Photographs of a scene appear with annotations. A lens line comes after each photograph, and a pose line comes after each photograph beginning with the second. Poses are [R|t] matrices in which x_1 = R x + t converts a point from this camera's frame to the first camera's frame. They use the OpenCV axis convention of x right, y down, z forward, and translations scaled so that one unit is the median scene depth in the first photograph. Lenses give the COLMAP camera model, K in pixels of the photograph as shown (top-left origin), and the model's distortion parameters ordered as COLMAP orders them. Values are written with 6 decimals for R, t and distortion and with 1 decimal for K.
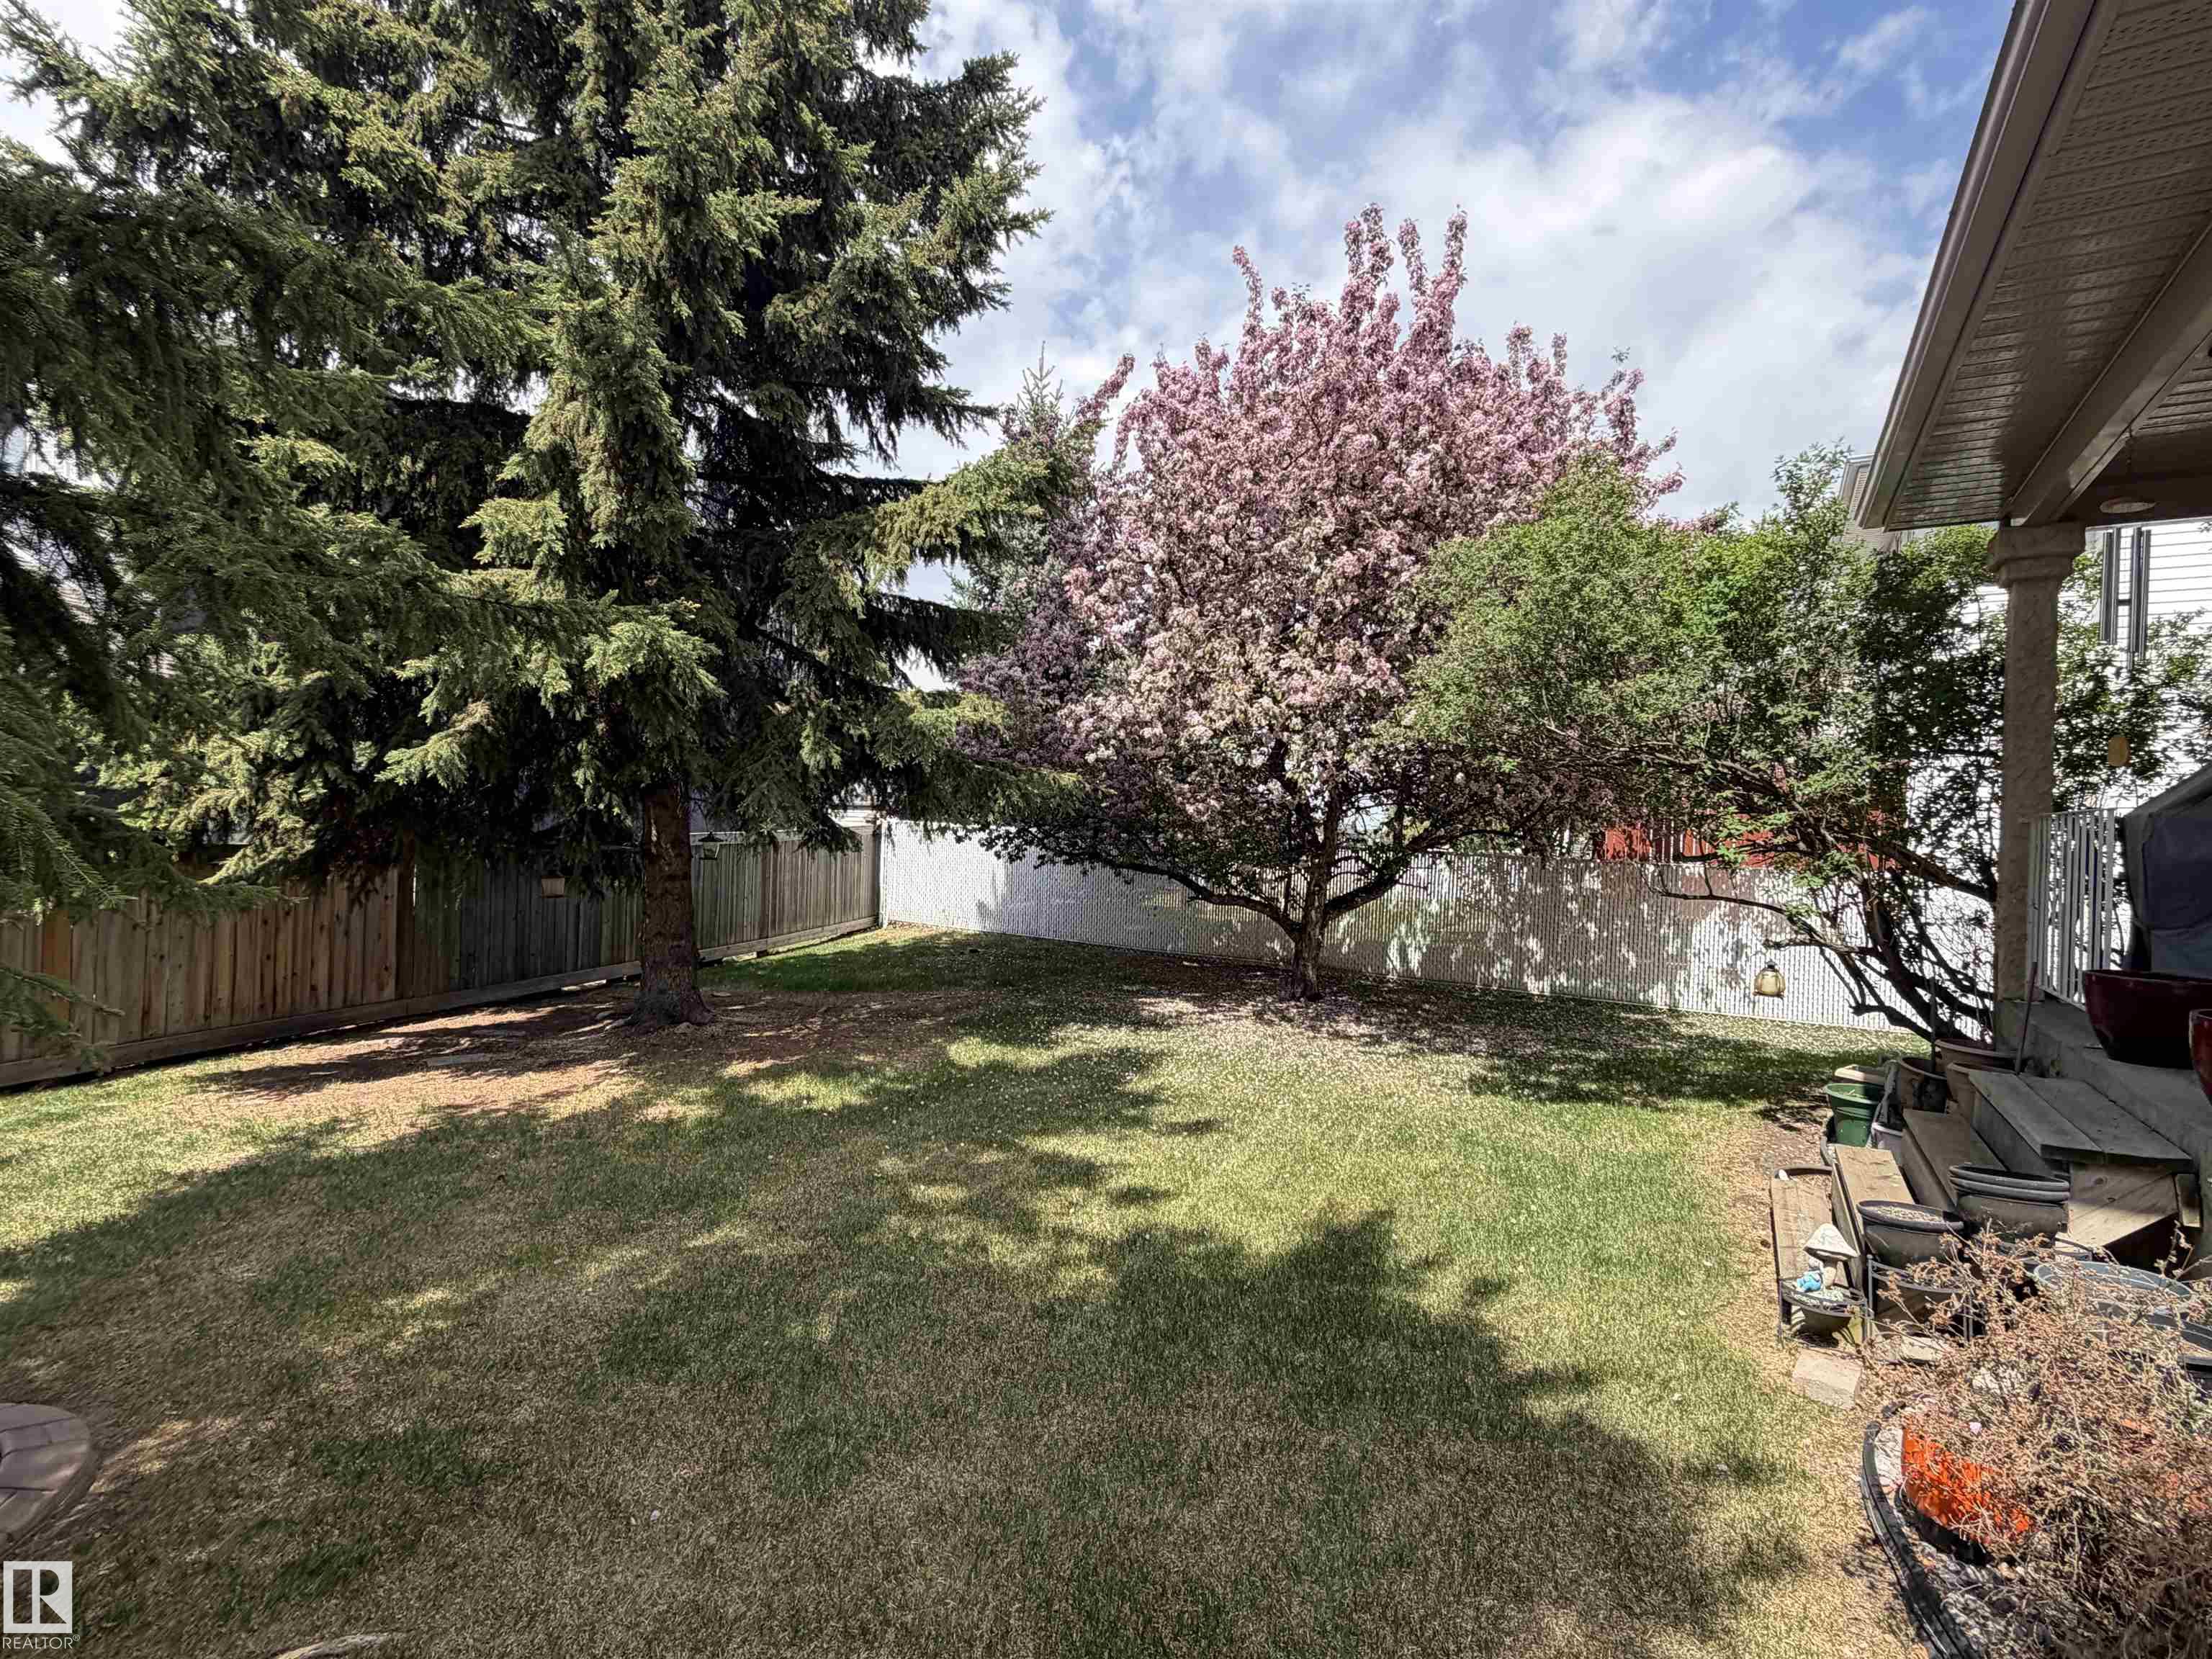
lens RADIAL K [[1076.1, 0, 1100.5], [0, 1076.1, 834.8], [0, 0, 1]] dist [0.002861, -0.000024]
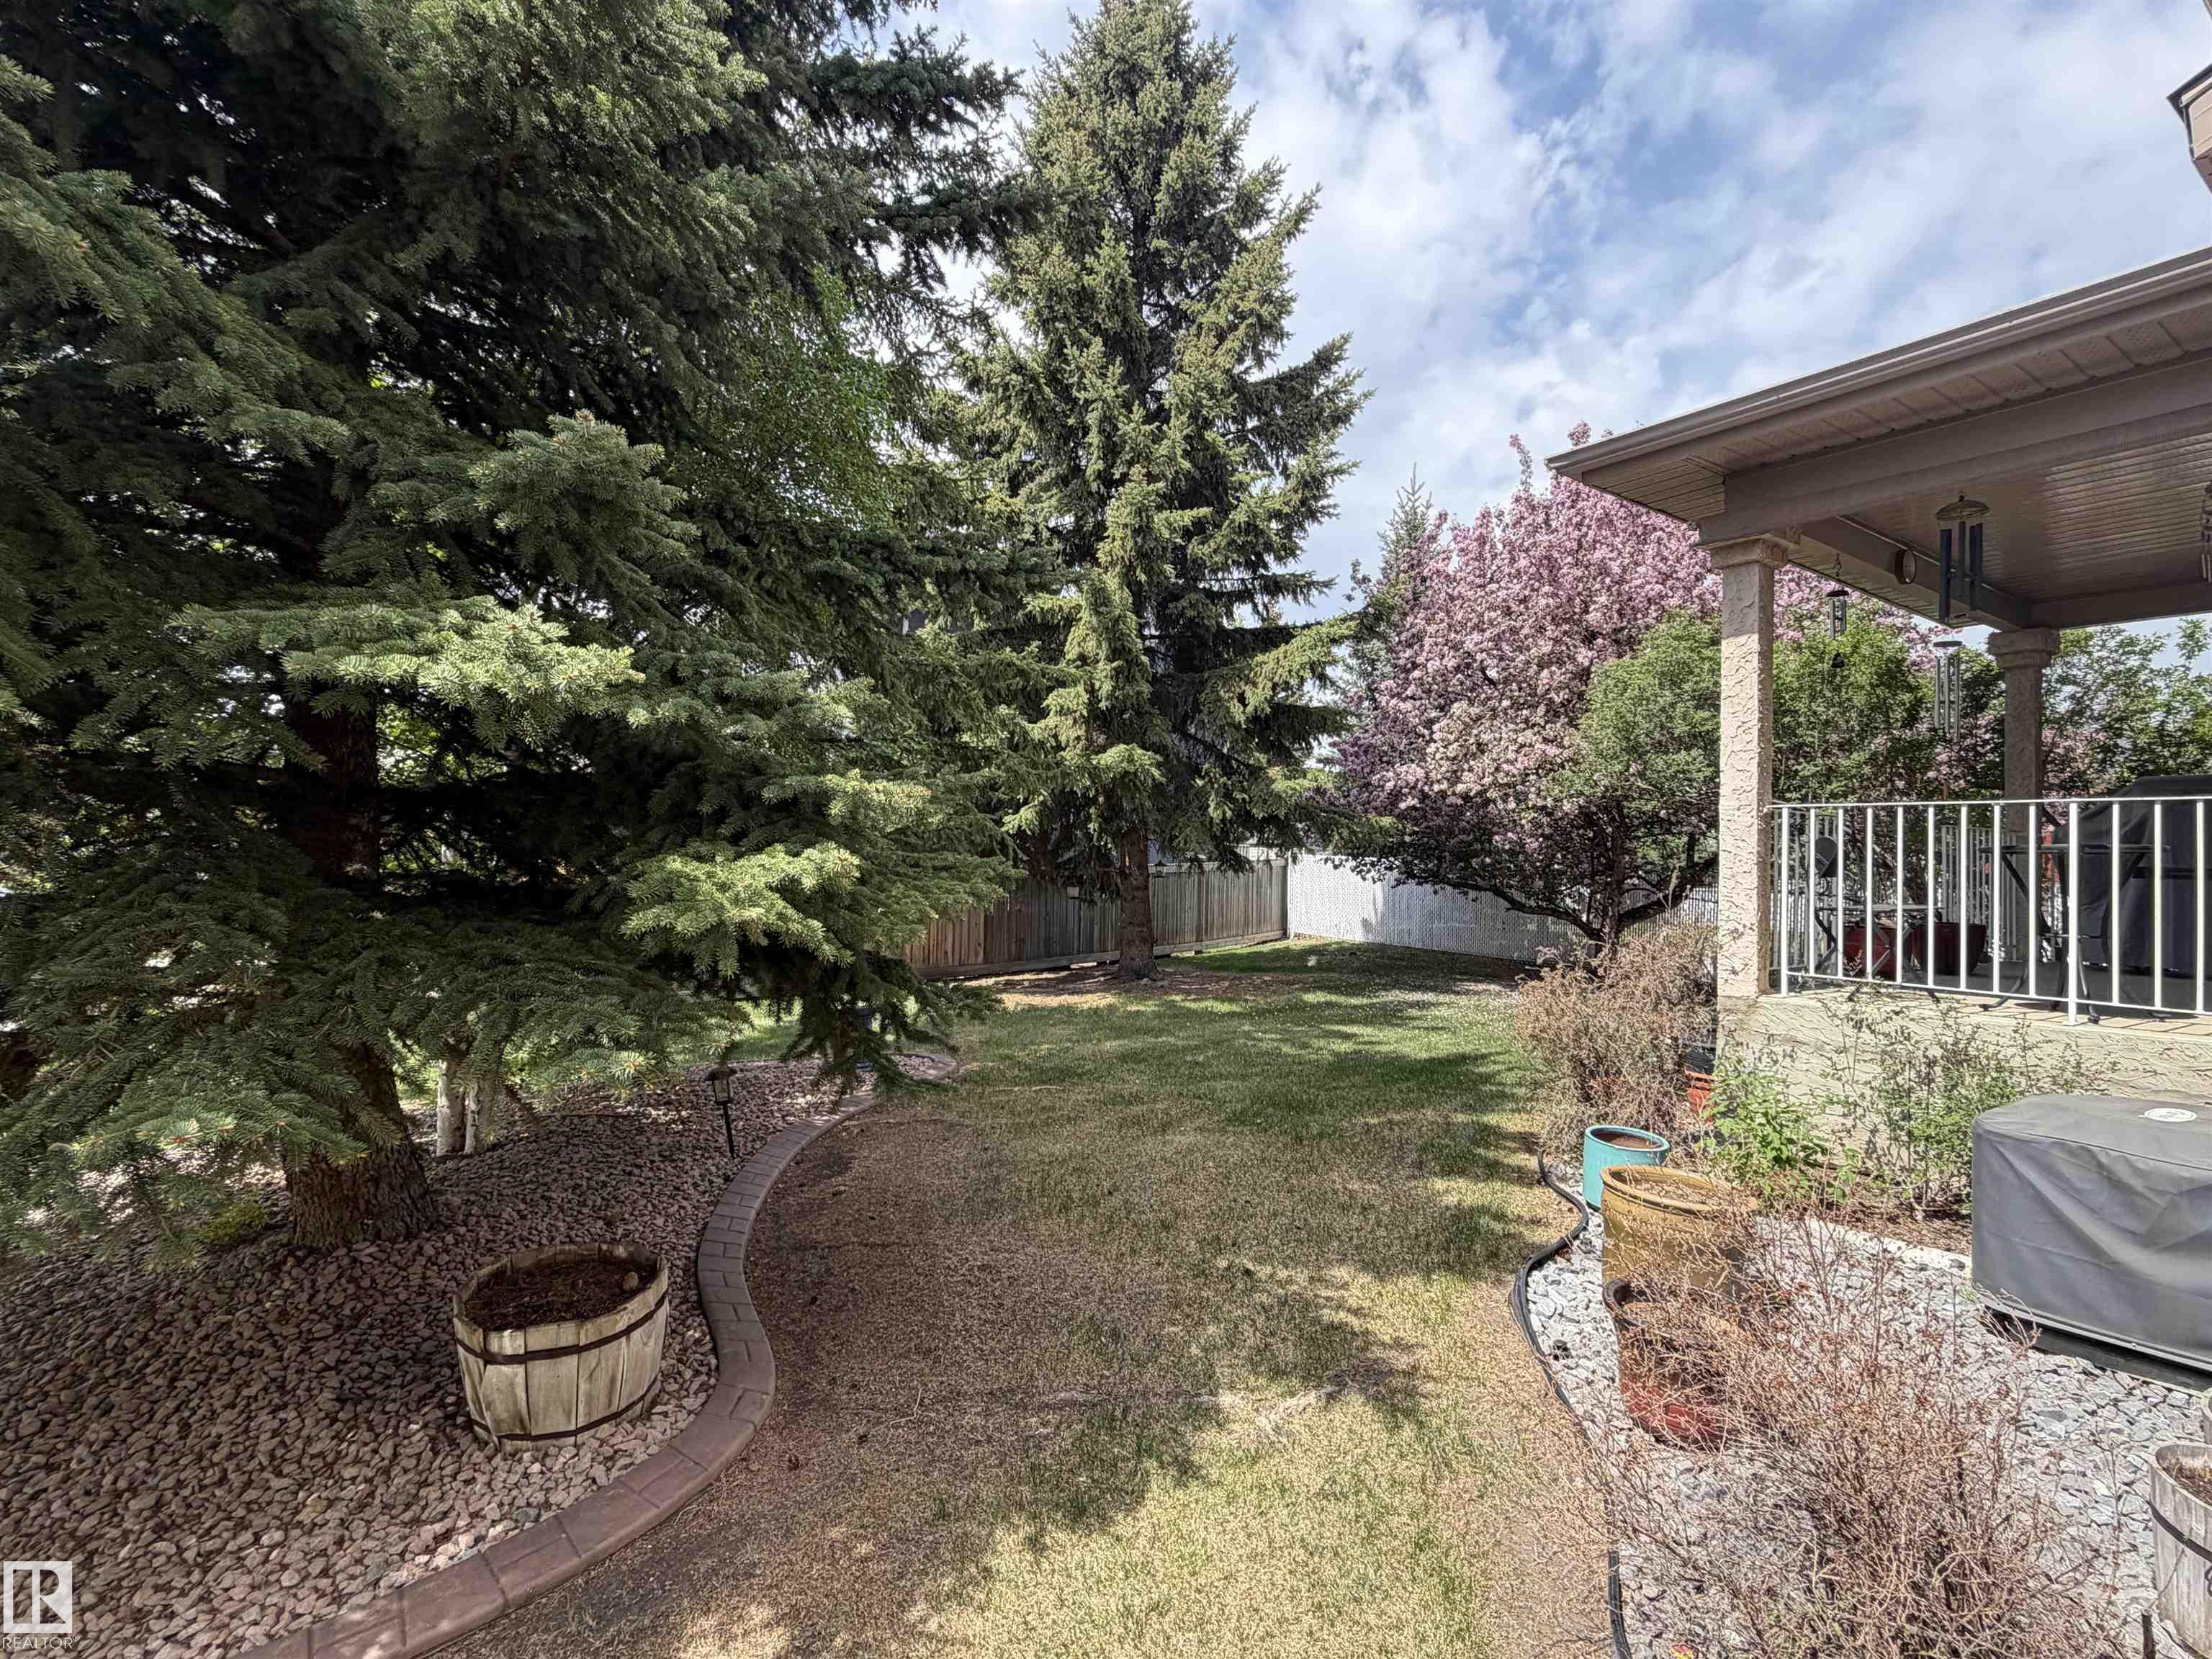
lens RADIAL K [[1076.1, 0, 1102.4], [0, 1076.1, 832.7], [0, 0, 1]] dist [0.002861, -0.000024]
pose [[0.918002, -0.022788, -0.395920, 0.219703], [0.006083, 0.999039, -0.043396, 0.029789], [0.396529, 0.037430, 0.917259, -0.571211]]
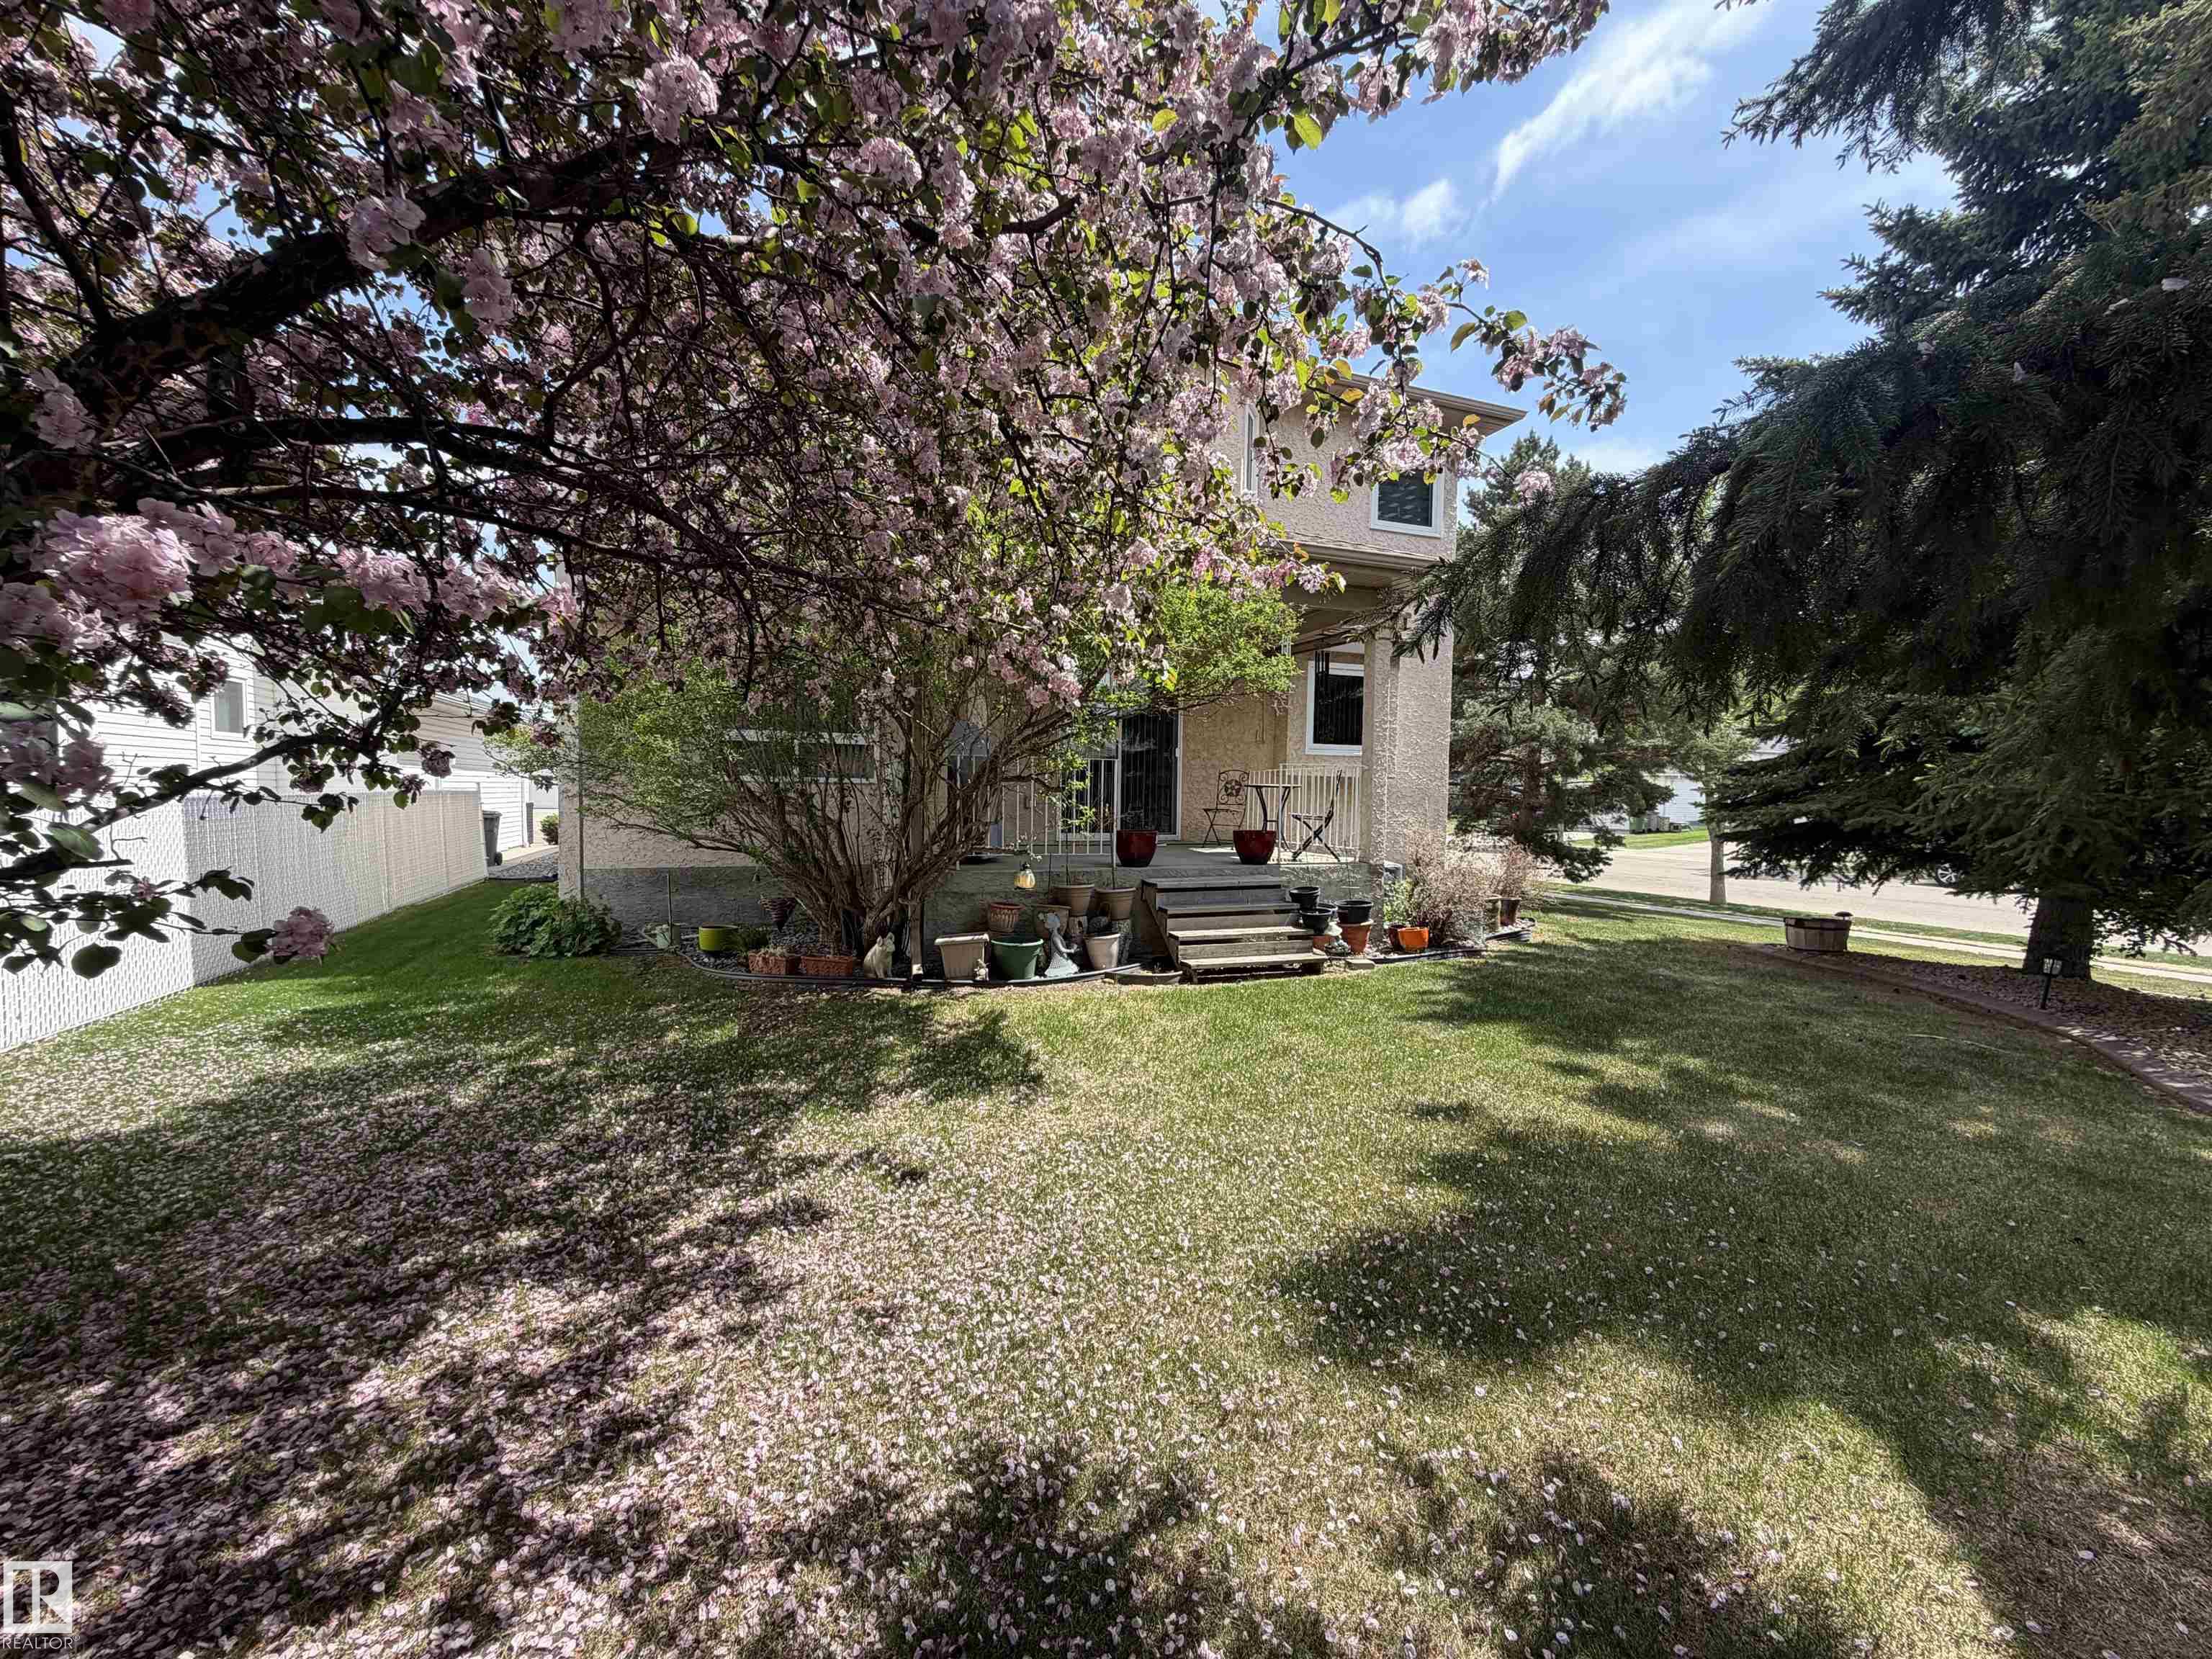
lens RADIAL K [[882.7, 0, 1100.8], [0, 882.7, 828.7], [0, 0, 1]] dist [0.003427, -0.000997]
pose [[-0.791229, -0.065366, 0.608016, -0.088734], [-0.030767, 0.997267, 0.067175, -0.001824], [-0.610745, 0.034444, -0.791078, 1.330516]]
